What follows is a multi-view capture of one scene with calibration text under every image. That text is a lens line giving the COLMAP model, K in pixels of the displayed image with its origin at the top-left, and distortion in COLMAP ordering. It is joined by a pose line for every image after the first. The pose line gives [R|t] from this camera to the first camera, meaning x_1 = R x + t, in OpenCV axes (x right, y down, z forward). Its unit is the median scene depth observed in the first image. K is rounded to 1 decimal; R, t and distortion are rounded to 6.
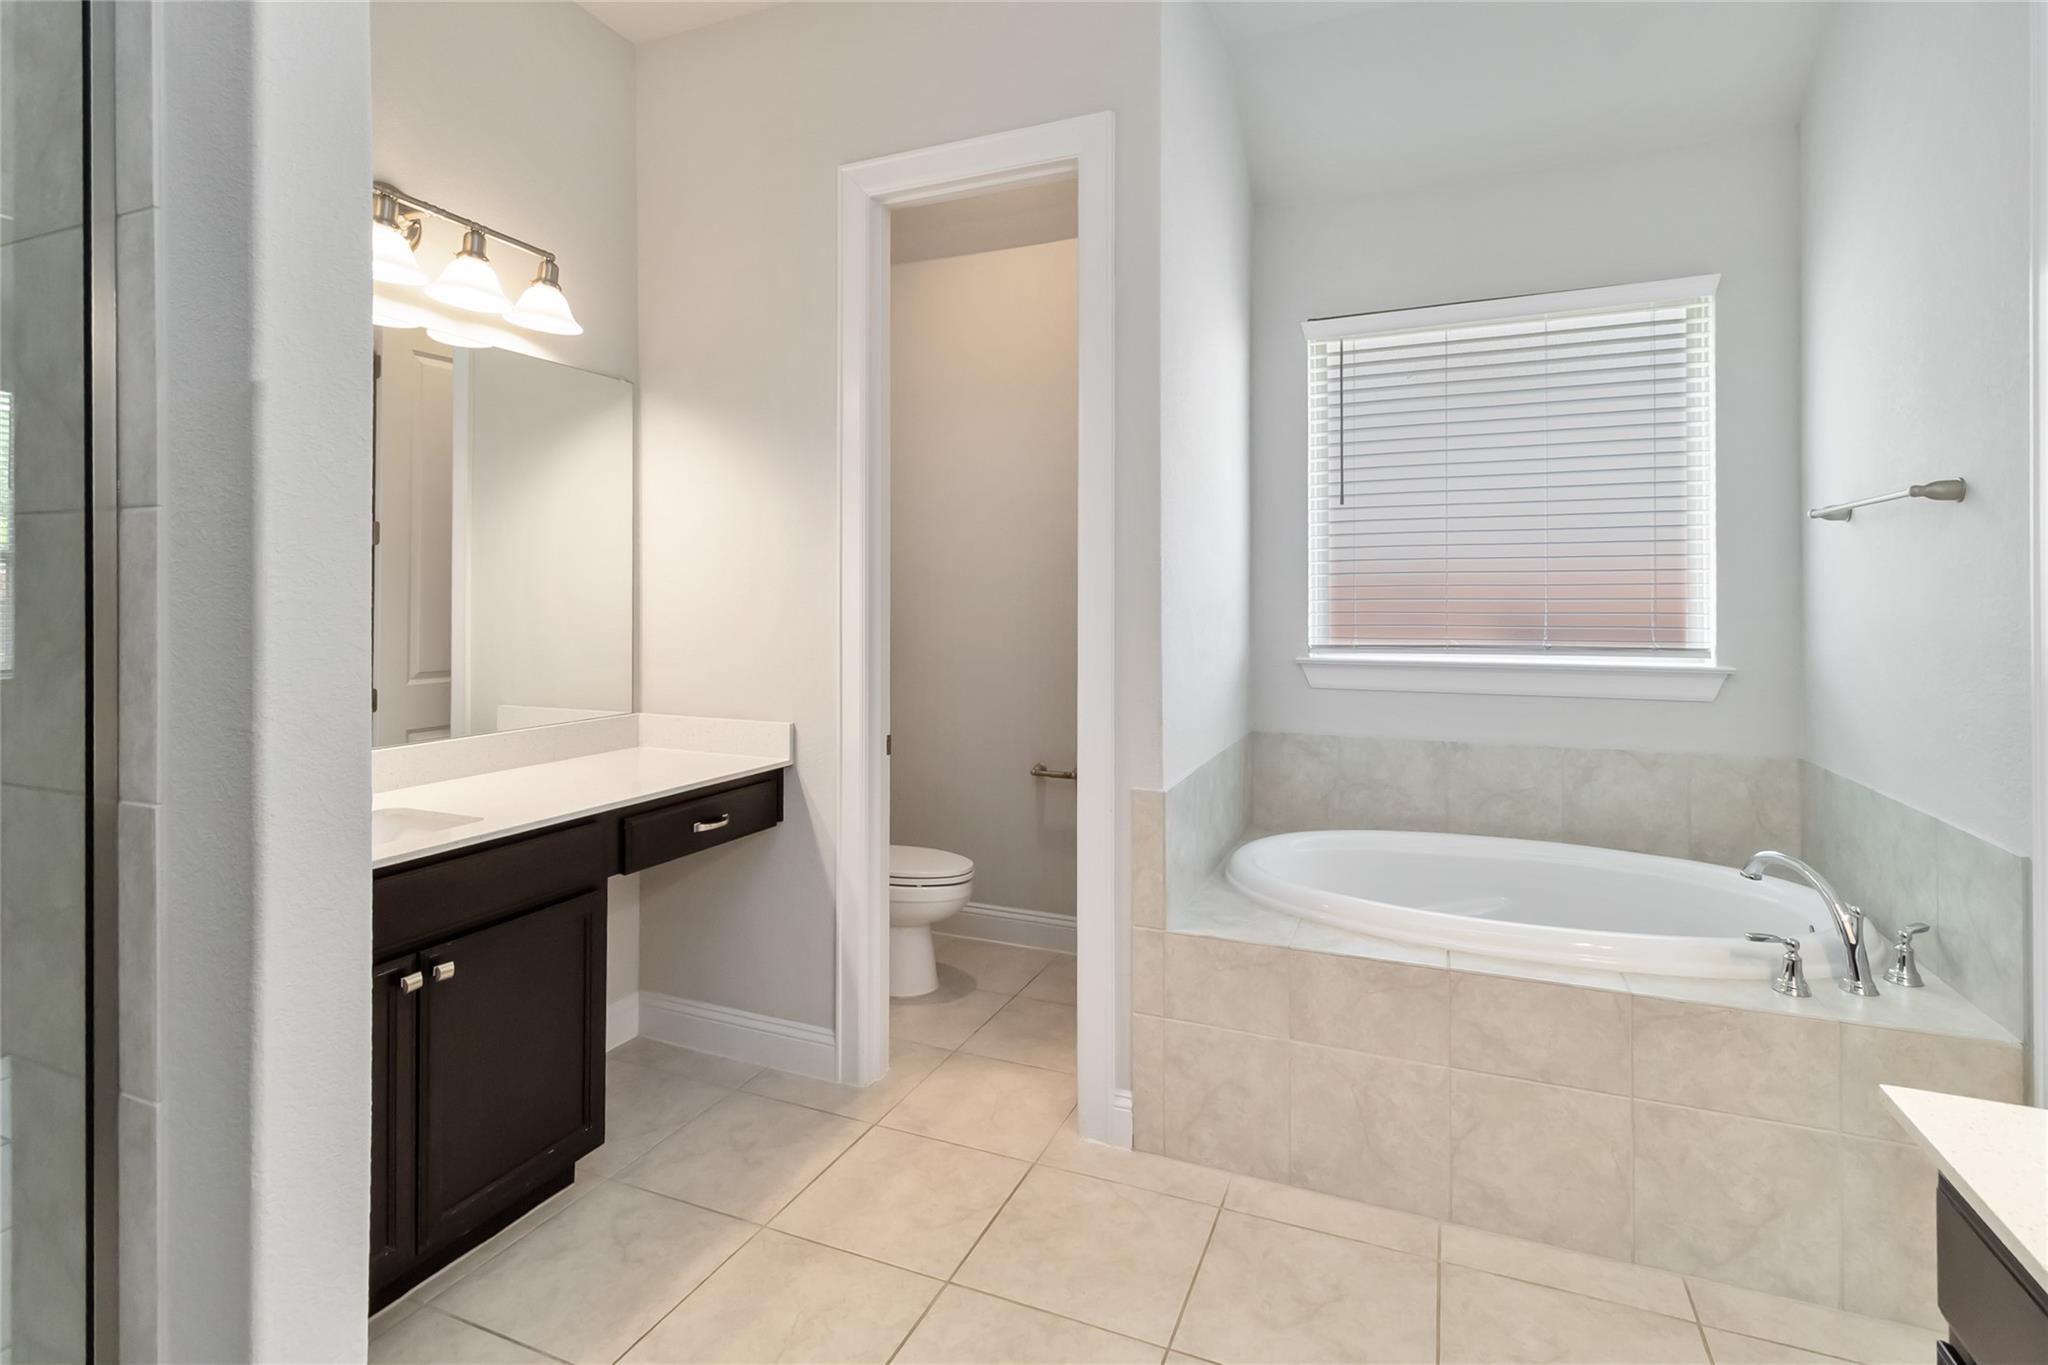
lens RADIAL K [[977.5, 0, 1028.3], [0, 977.5, 606.8], [0, 0, 1]] dist [-0.000142, -0.000526]
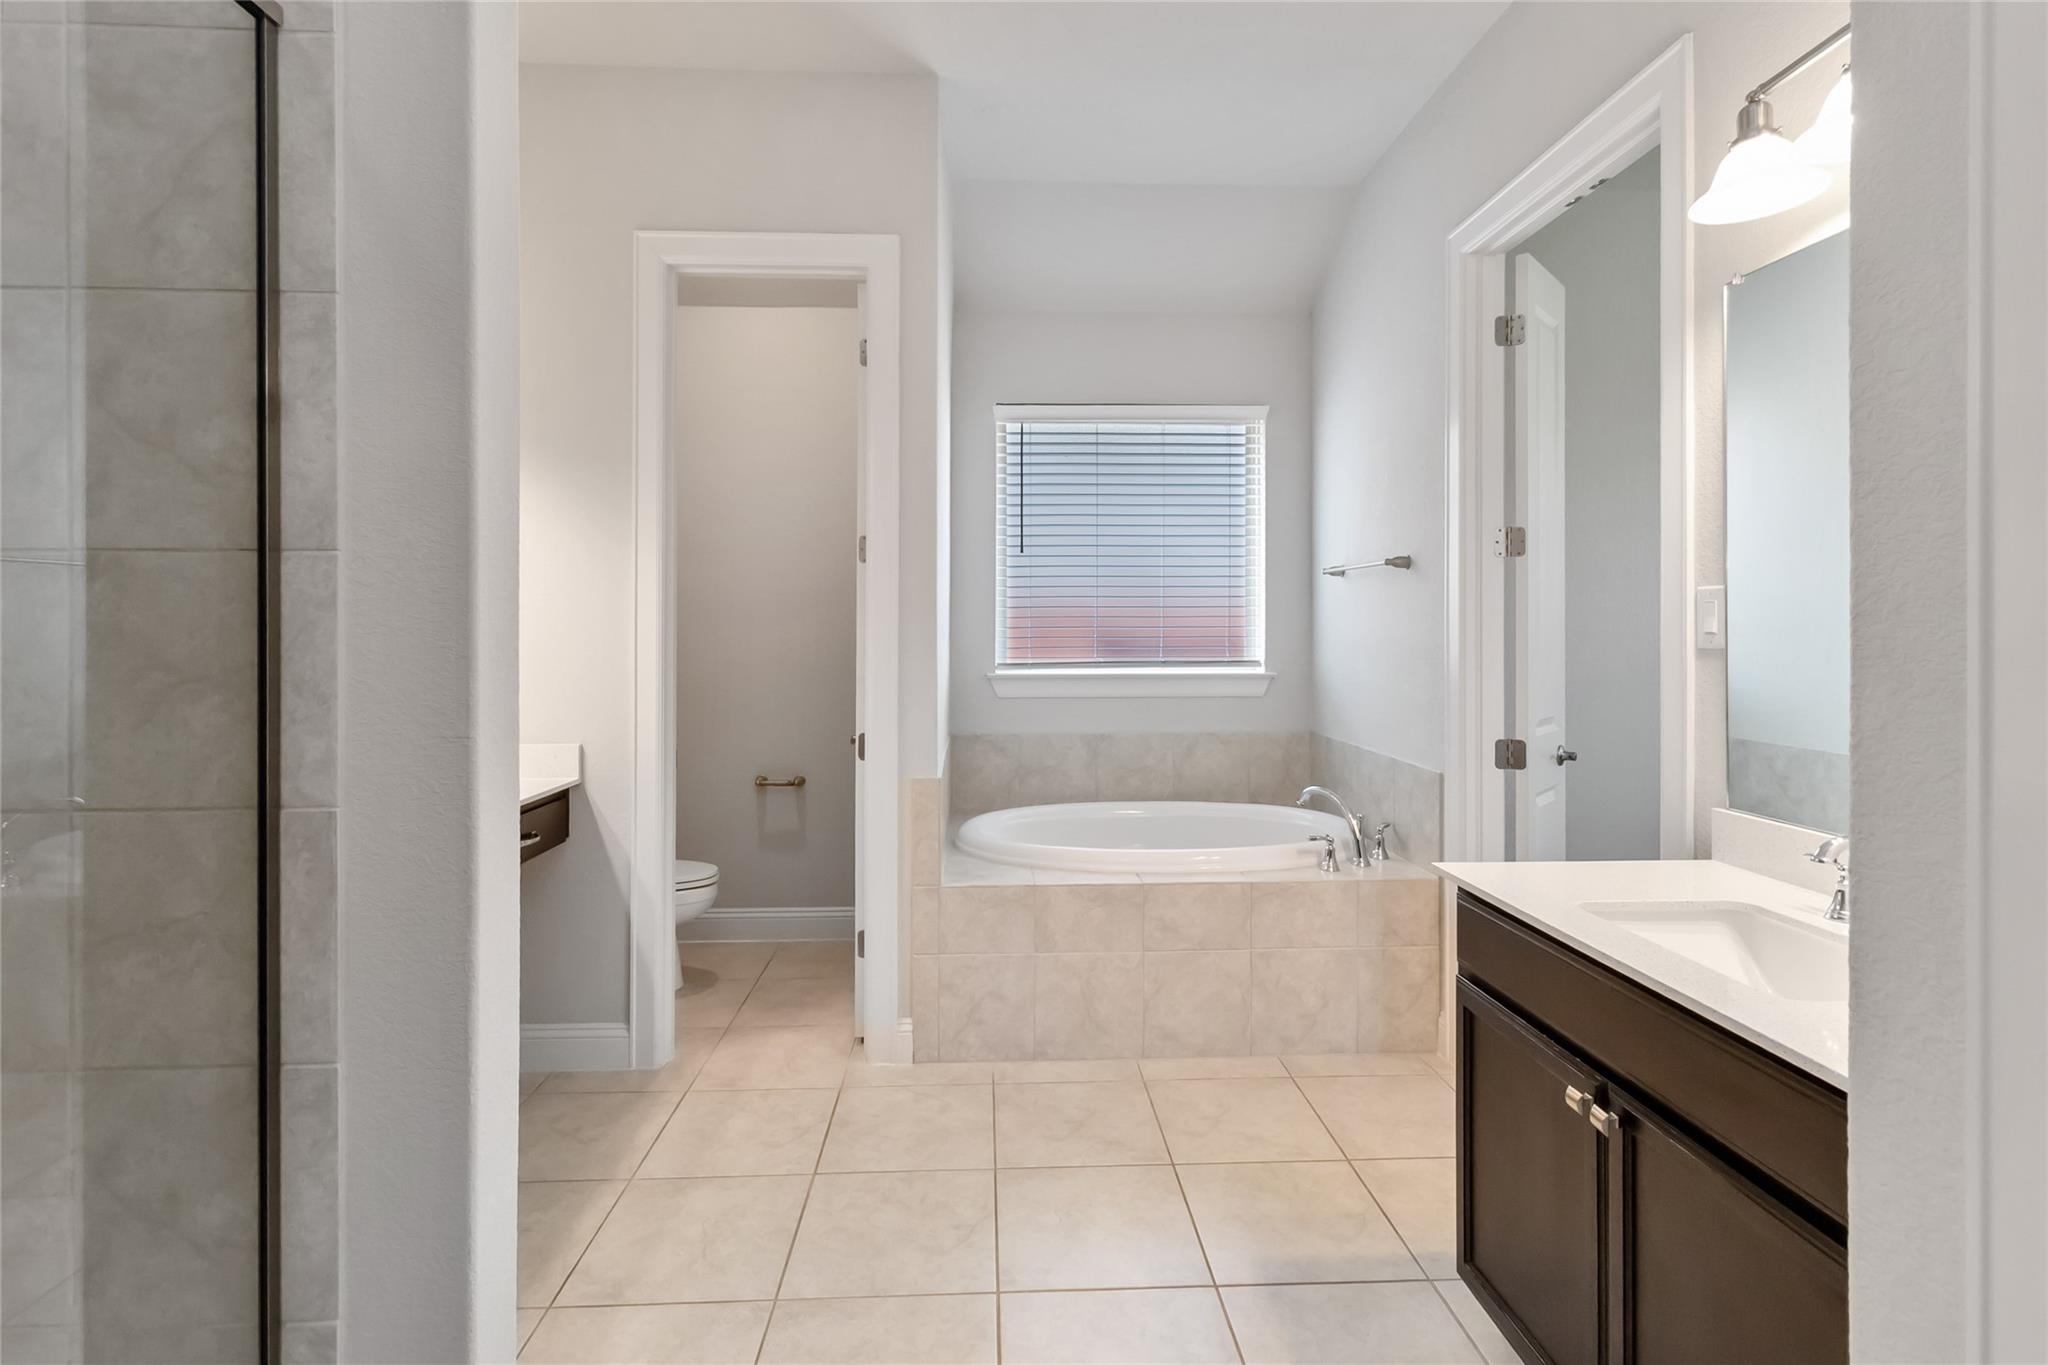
lens RADIAL K [[956.3, 0, 1020.2], [0, 956.3, 647.1], [0, 0, 1]] dist [-0.000651, -0.000017]
pose [[0.903790, -0.010662, 0.427842, -0.295223], [0.004816, 0.999880, 0.014745, -0.000225], [-0.427948, -0.011266, 0.903733, -0.172435]]
